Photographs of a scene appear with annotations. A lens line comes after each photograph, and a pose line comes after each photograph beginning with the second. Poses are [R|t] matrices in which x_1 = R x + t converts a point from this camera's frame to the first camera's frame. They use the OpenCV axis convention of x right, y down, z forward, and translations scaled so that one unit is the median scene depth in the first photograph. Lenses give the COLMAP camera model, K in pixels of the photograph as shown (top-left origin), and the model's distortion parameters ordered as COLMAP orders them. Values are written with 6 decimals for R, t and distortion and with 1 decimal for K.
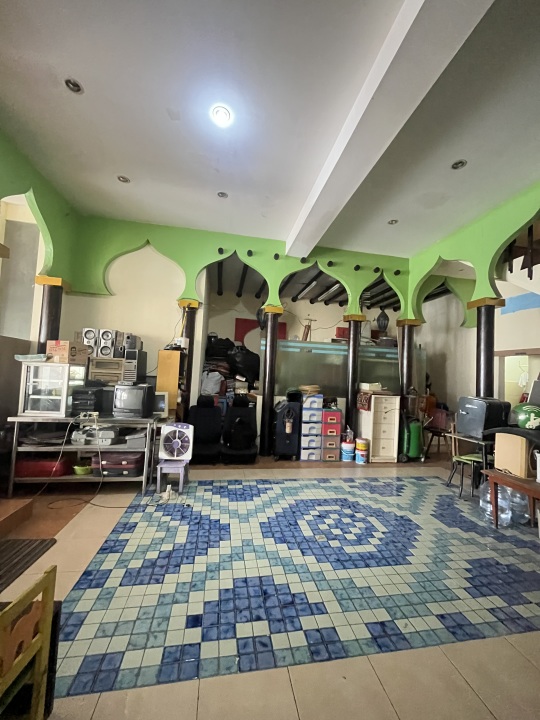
lens RADIAL K [[288.9, 0, 274.3], [0, 288.9, 359.4], [0, 0, 1]] dist [-0.003129, 0.000150]
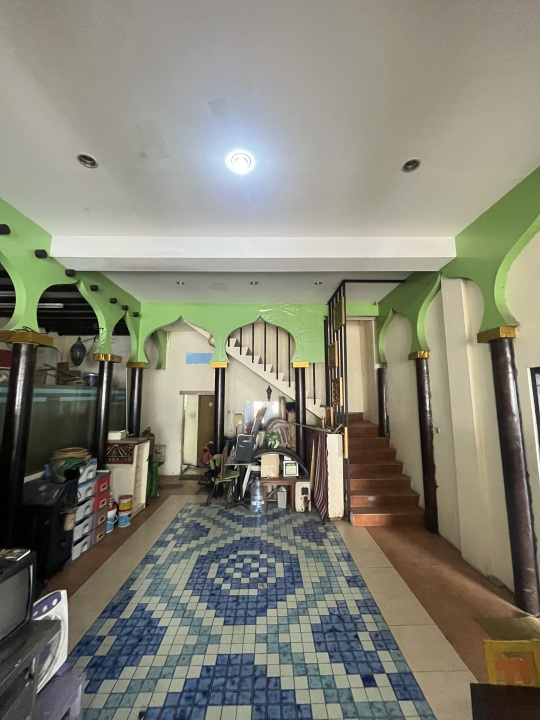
lens RADIAL K [[288.9, 0, 274.1], [0, 288.9, 360.2], [0, 0, 1]] dist [-0.003129, 0.000150]
pose [[0.164390, 0.073830, 0.983629, -0.988535], [-0.041580, 0.996827, -0.067871, -0.199385], [-0.985519, -0.029742, 0.166938, 0.747074]]
